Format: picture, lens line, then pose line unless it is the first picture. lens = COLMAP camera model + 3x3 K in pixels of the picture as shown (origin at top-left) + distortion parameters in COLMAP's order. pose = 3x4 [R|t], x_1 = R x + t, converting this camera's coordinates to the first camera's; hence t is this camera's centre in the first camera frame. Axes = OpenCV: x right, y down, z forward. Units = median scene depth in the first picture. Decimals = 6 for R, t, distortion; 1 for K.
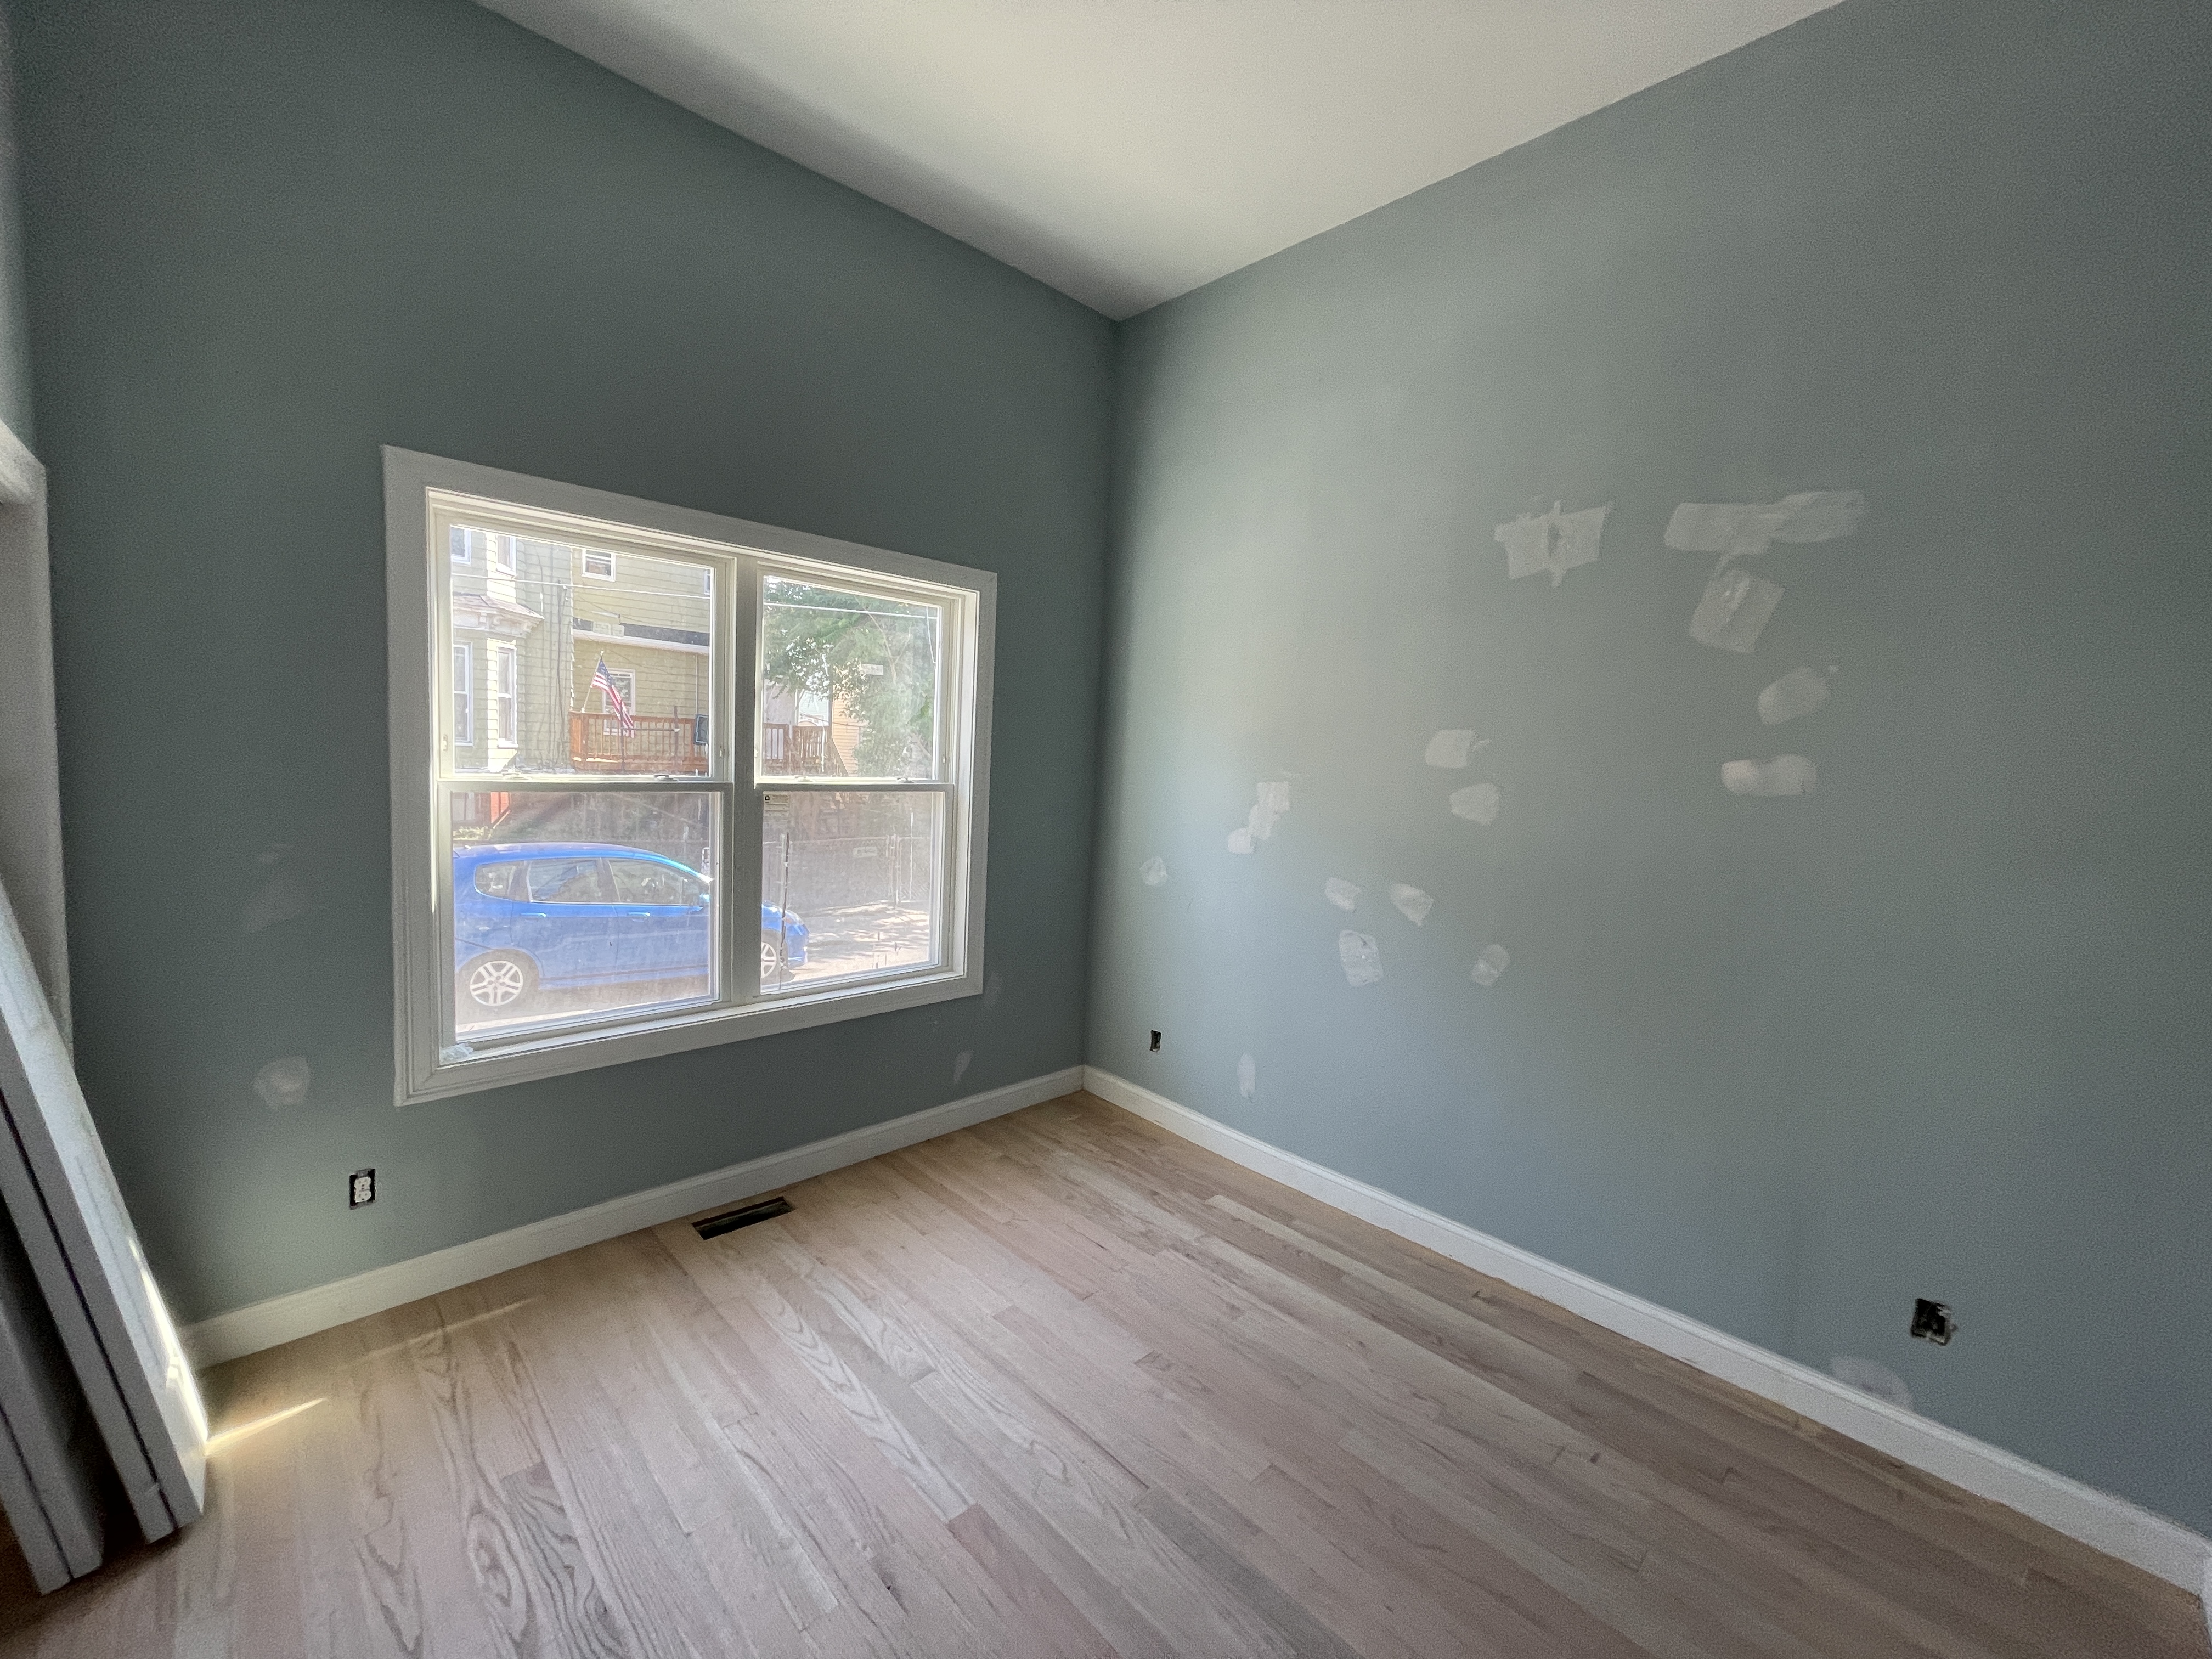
lens RADIAL K [[890.2, 0, 1106.0], [0, 890.2, 829.5], [0, 0, 1]] dist [0.000905, 0.000003]
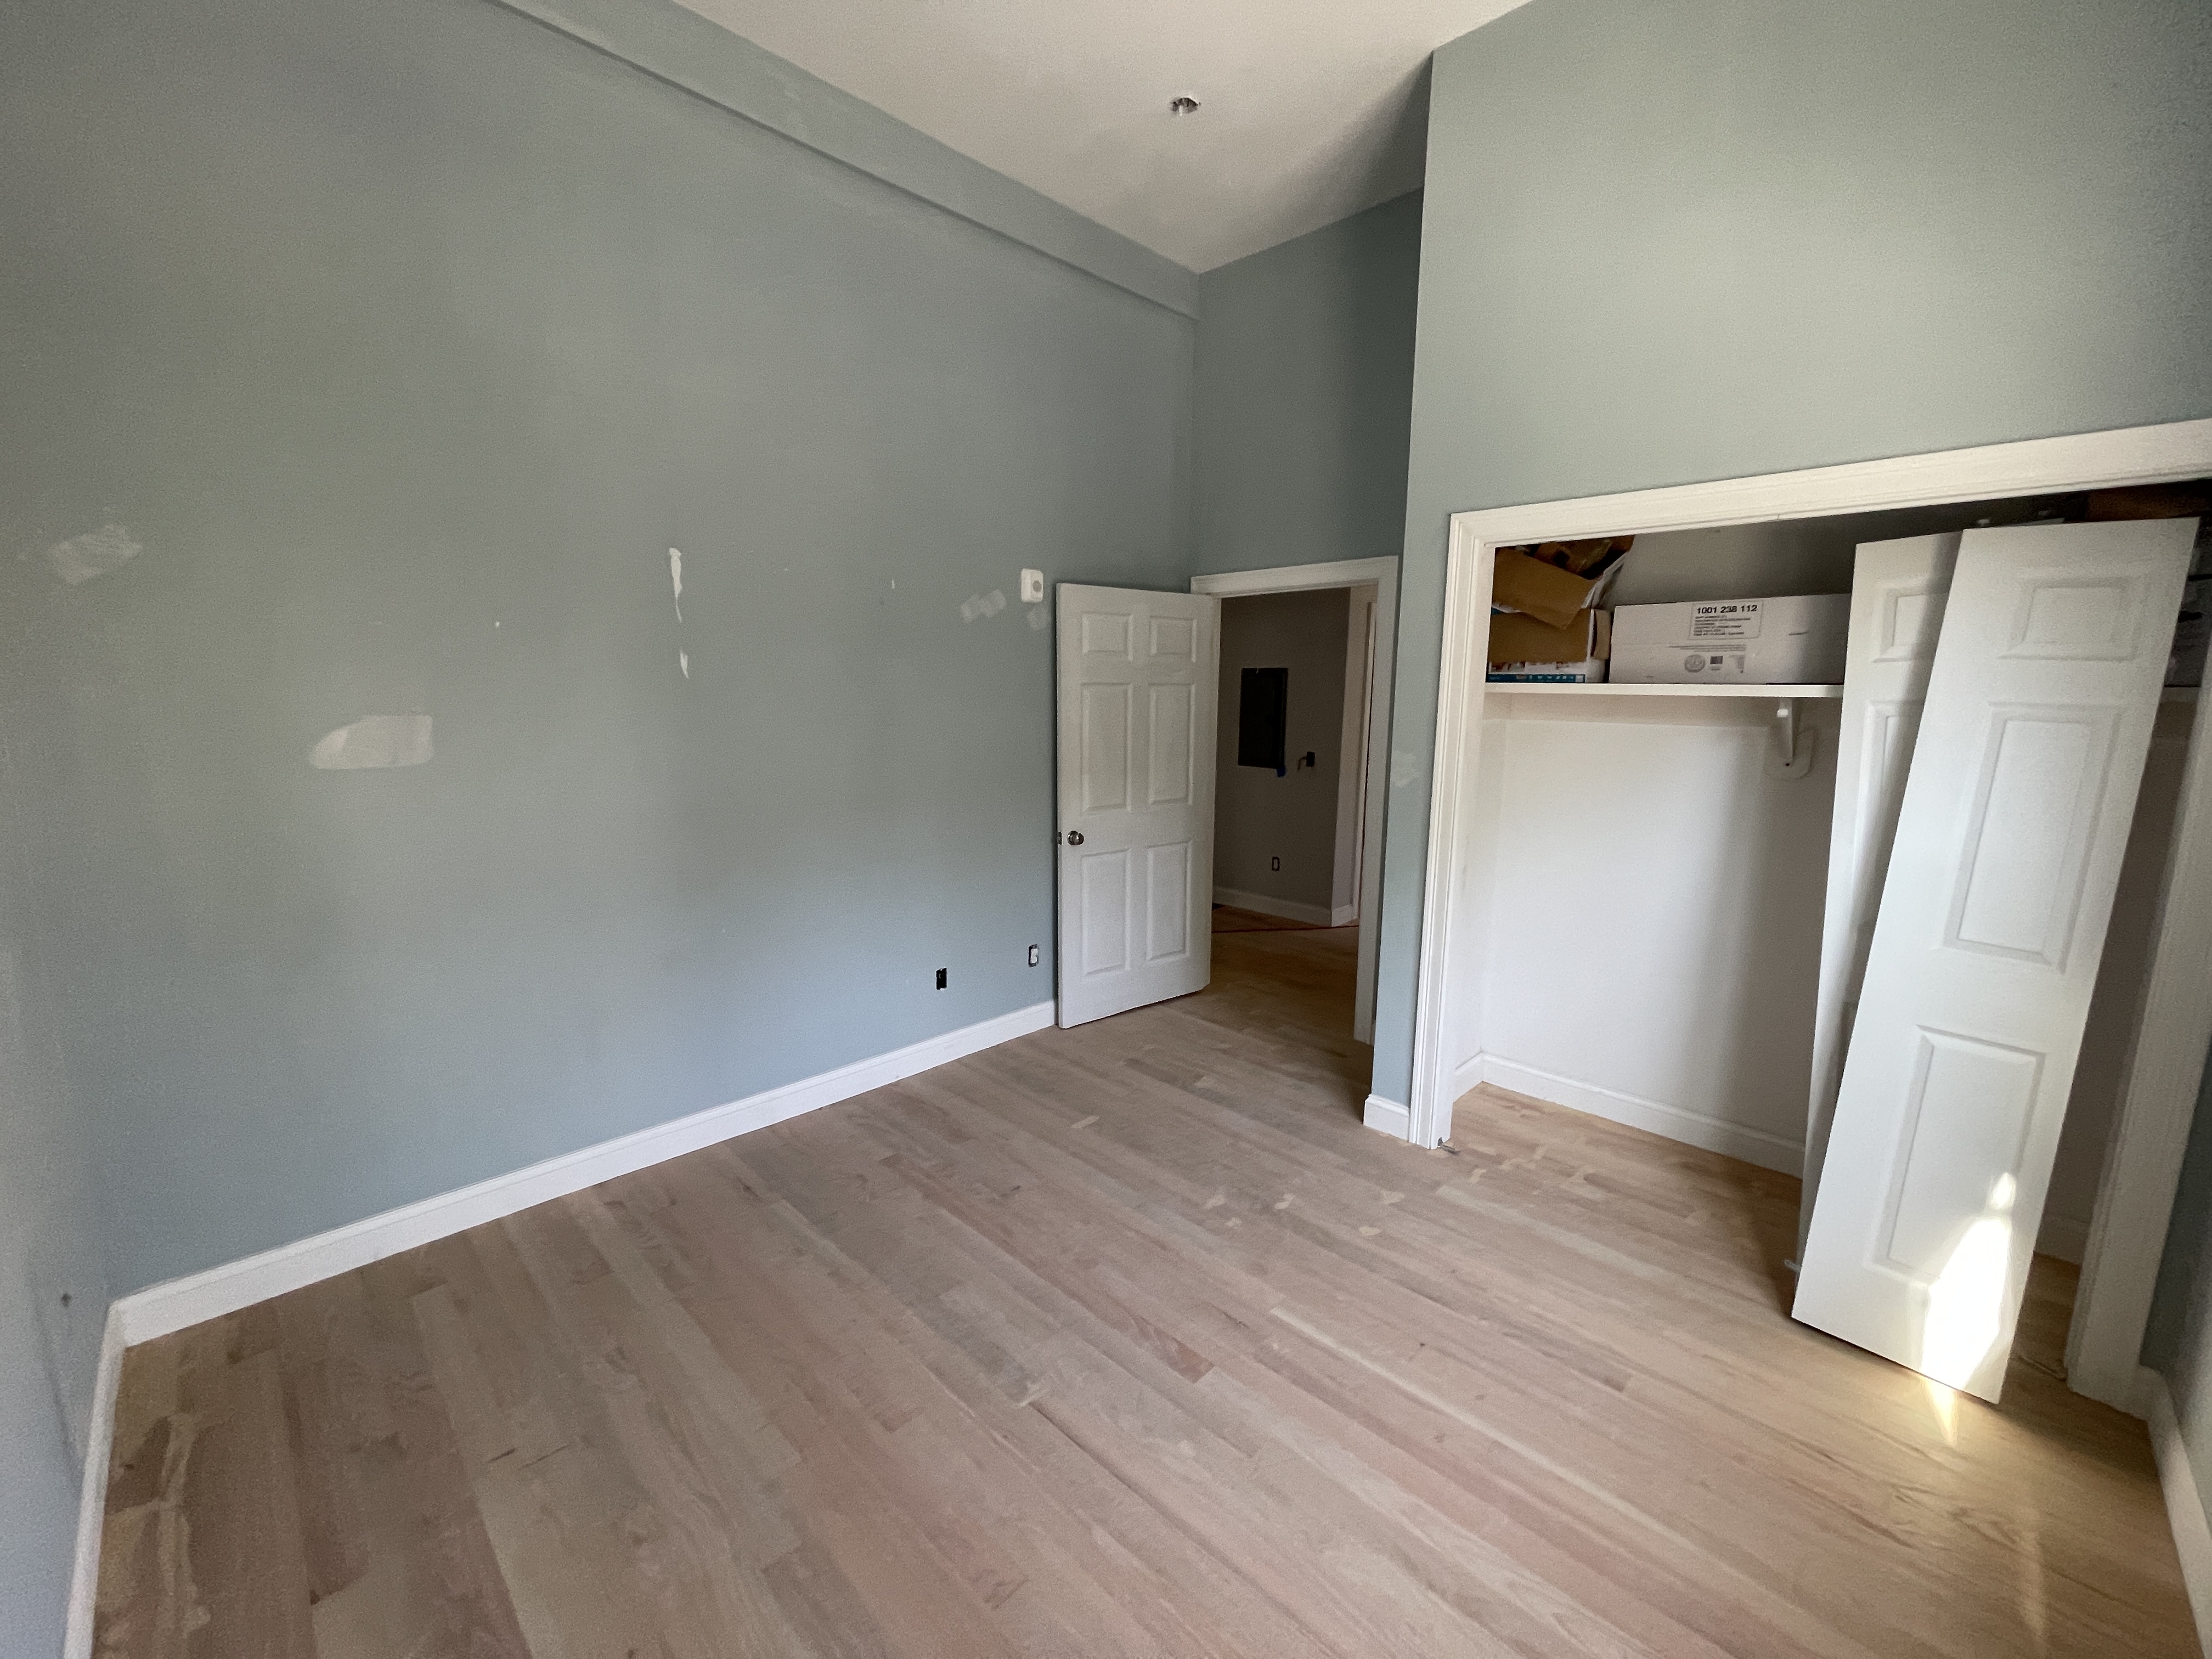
lens RADIAL K [[890.2, 0, 1106.0], [0, 890.2, 829.5], [0, 0, 1]] dist [0.000905, 0.000003]
pose [[-0.998043, -0.050158, -0.037342, 0.008074], [-0.057551, 0.970335, 0.234815, -0.032685], [0.024456, 0.236505, -0.971323, 0.471317]]
